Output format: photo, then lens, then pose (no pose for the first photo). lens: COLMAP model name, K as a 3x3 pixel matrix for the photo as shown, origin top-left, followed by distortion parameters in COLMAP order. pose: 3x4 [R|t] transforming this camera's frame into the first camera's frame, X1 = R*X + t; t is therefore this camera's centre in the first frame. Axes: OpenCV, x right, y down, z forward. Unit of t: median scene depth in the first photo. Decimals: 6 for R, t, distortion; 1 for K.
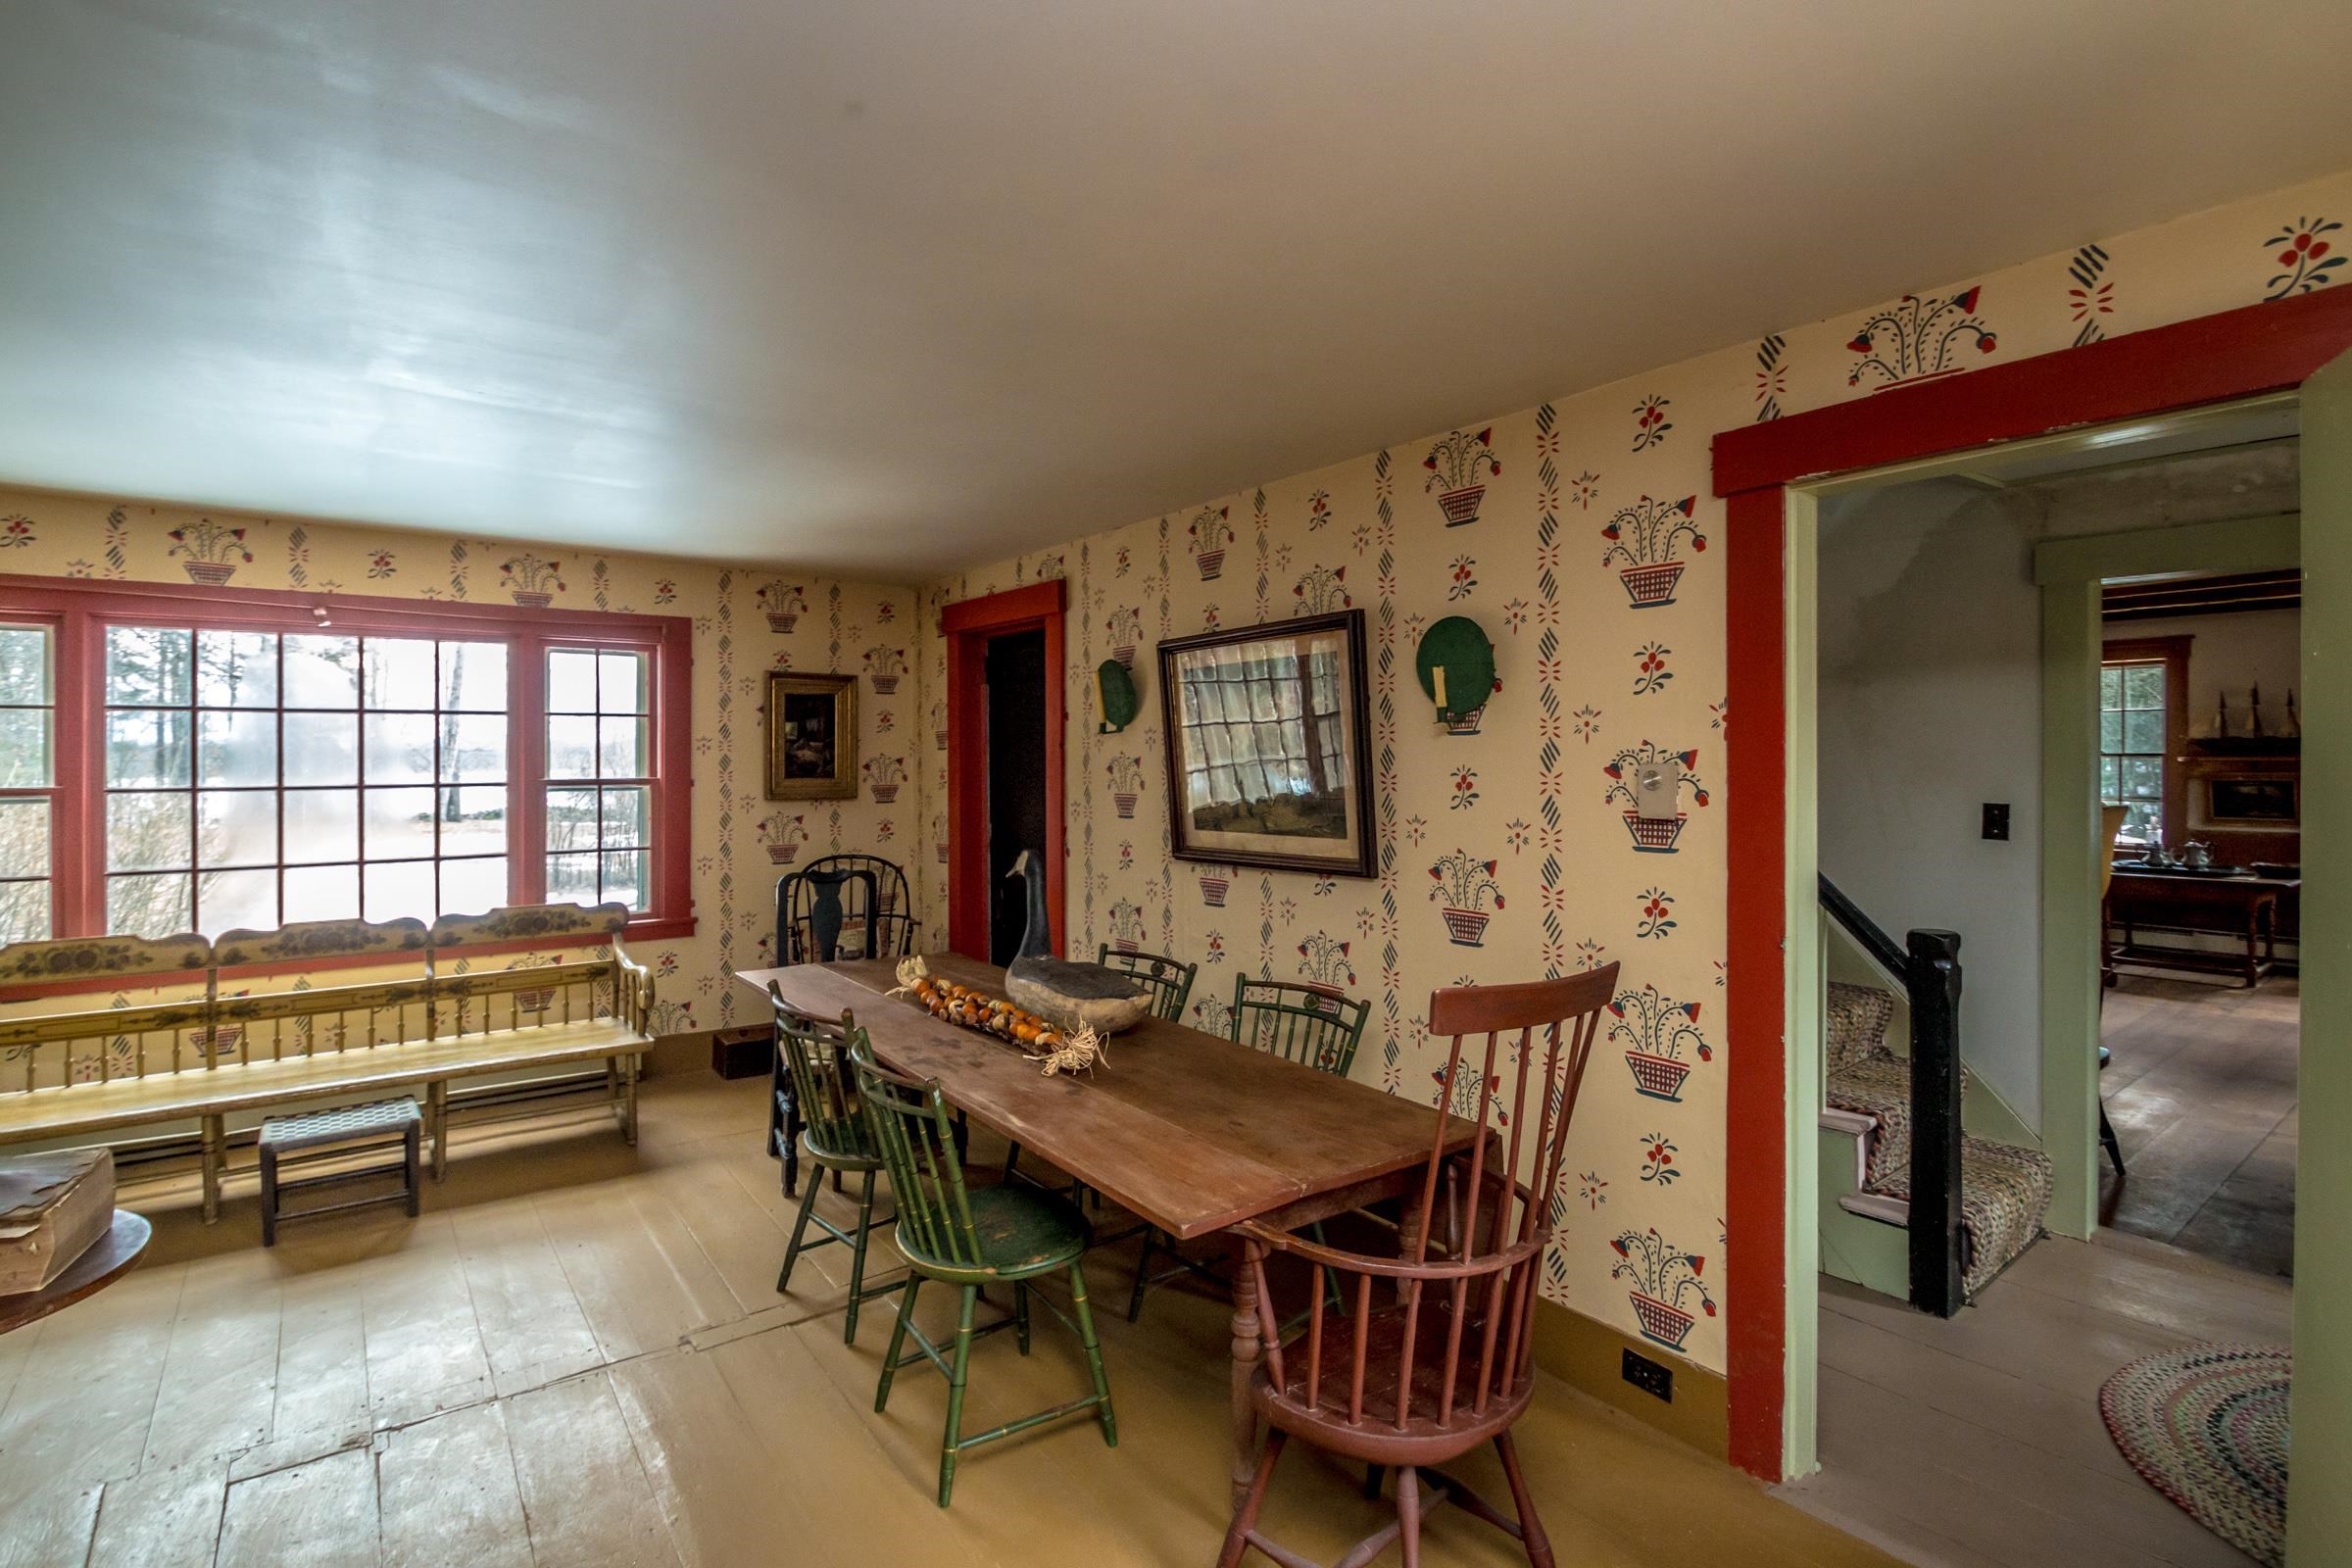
lens RADIAL K [[1130.4, 0, 1189.4], [0, 1130.4, 764.4], [0, 0, 1]] dist [0.010069, -0.005254]
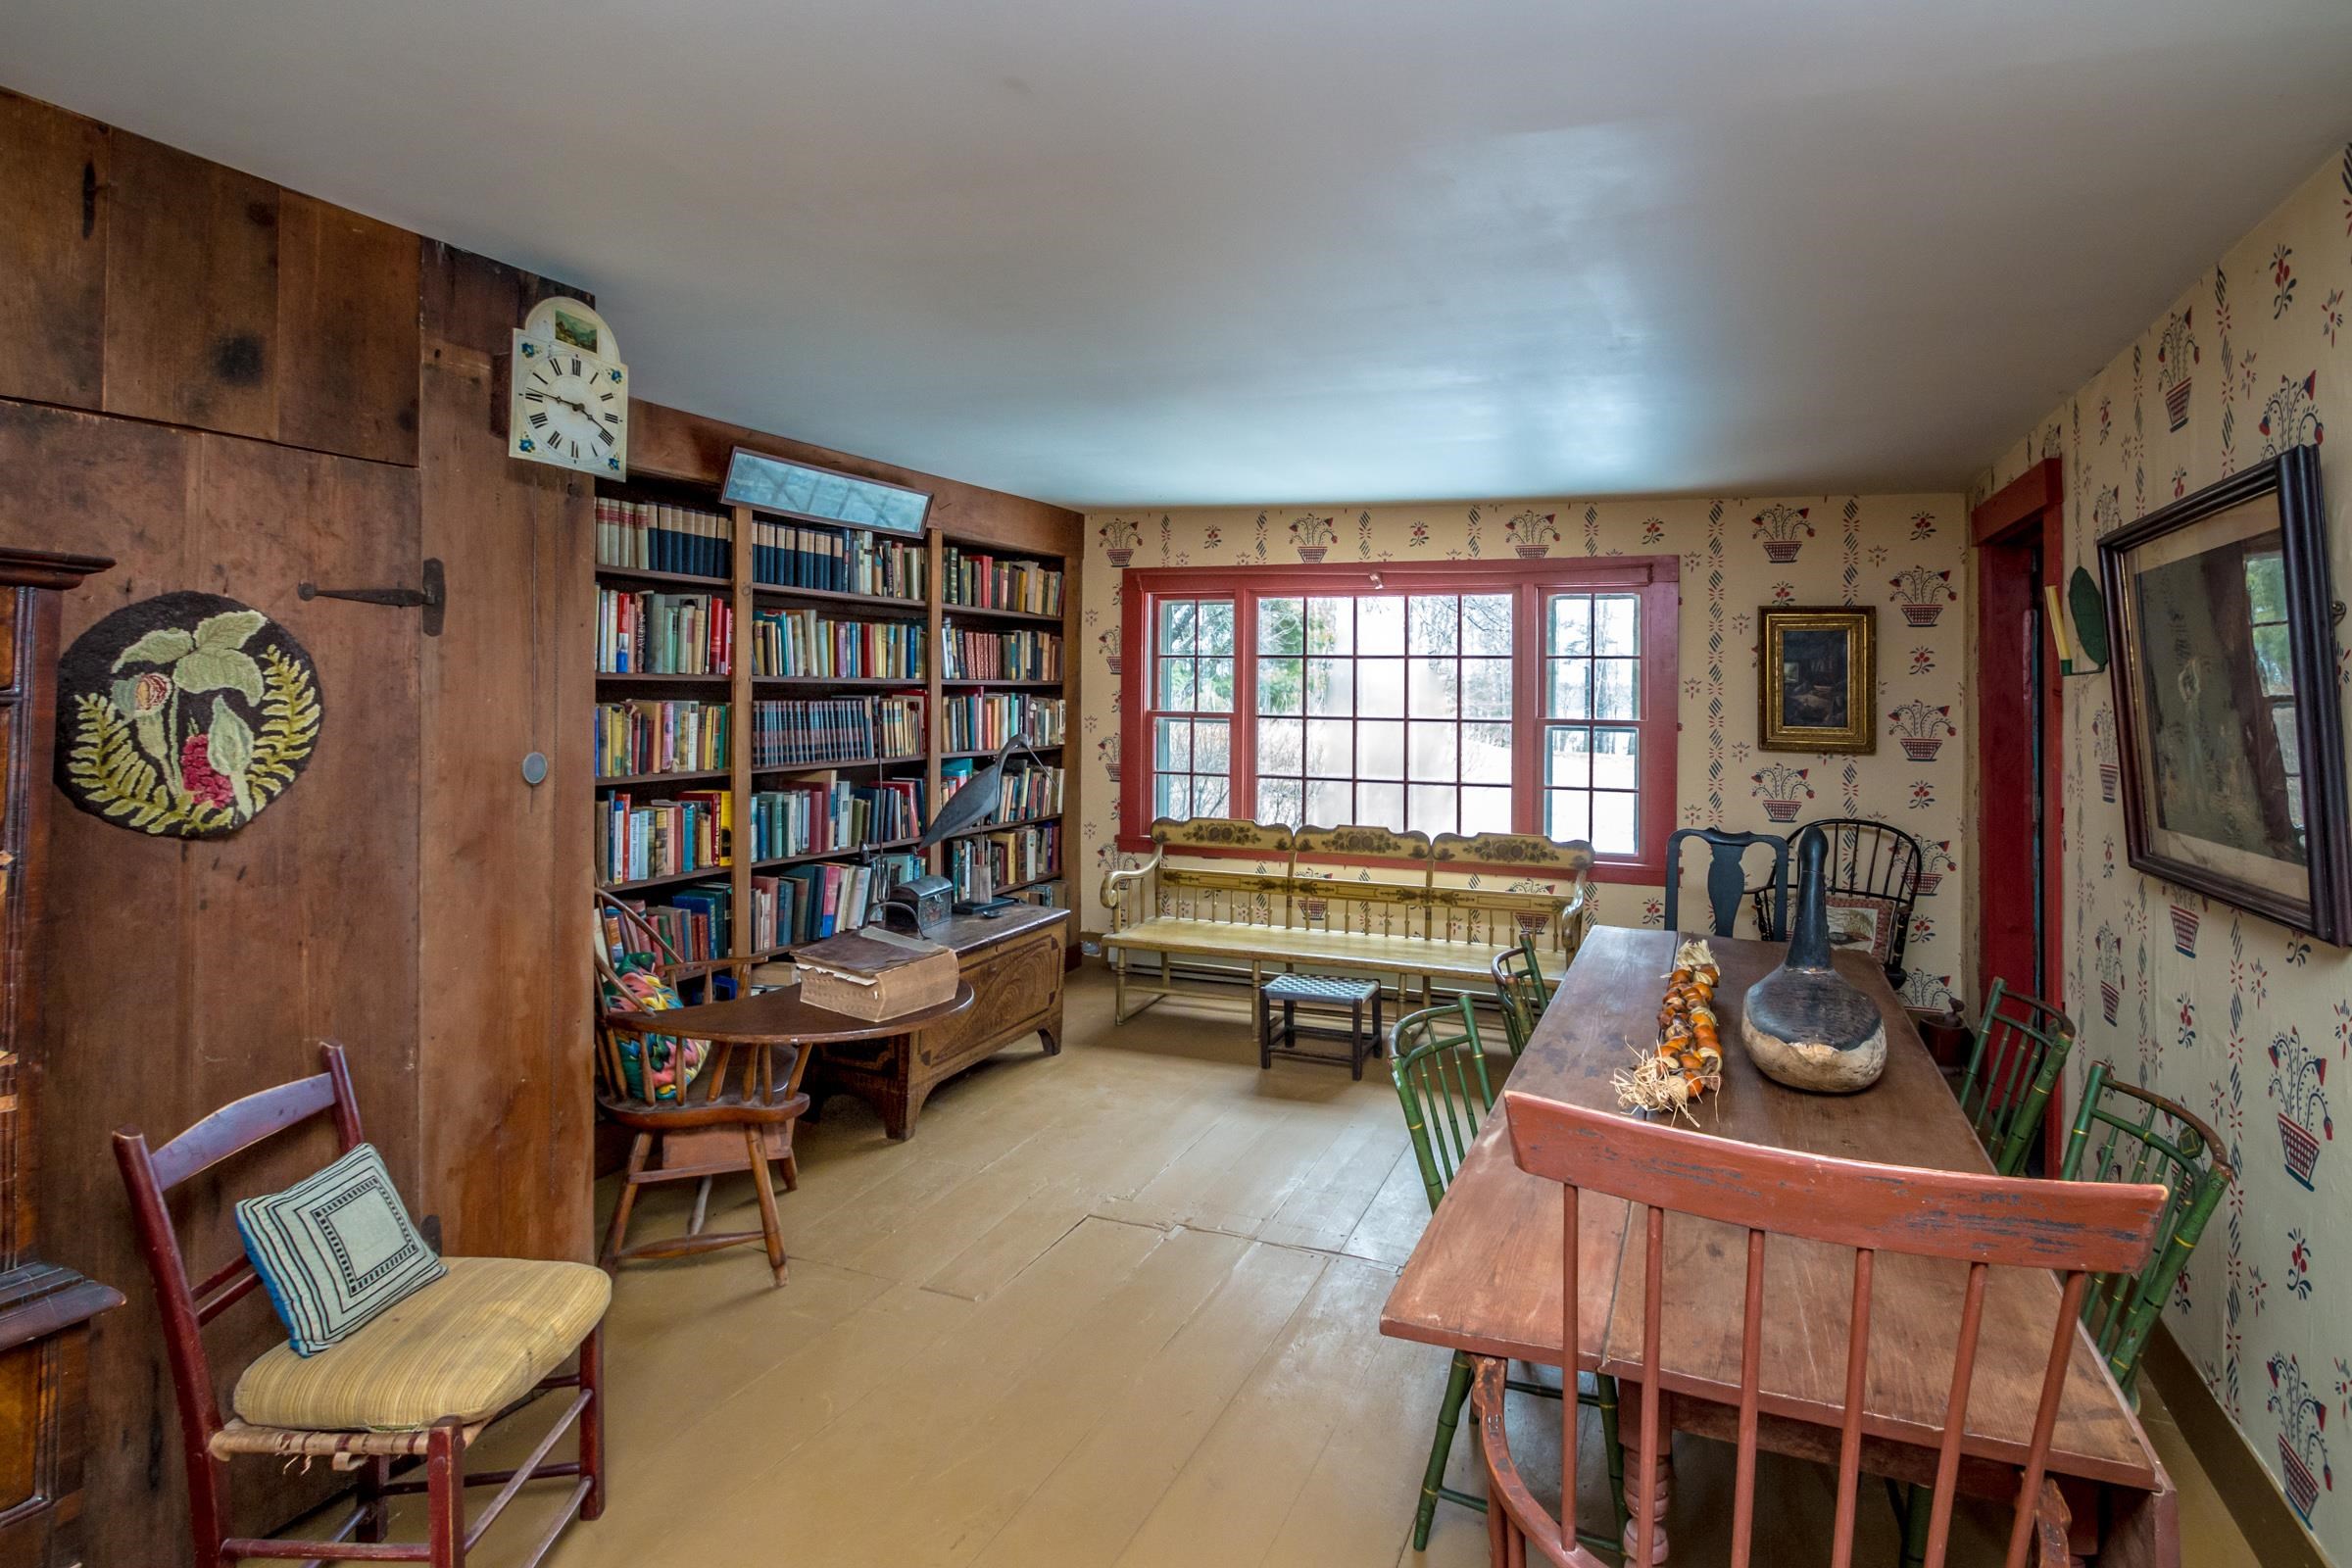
lens RADIAL K [[1192.2, 0, 1275.2], [0, 1192.2, 681.6], [0, 0, 1]] dist [0.002768, -0.003586]
pose [[0.546072, 0.004152, -0.837728, 0.240977], [-0.024503, 0.999639, -0.011018, -0.002789], [0.837380, 0.026544, 0.545977, 0.179692]]
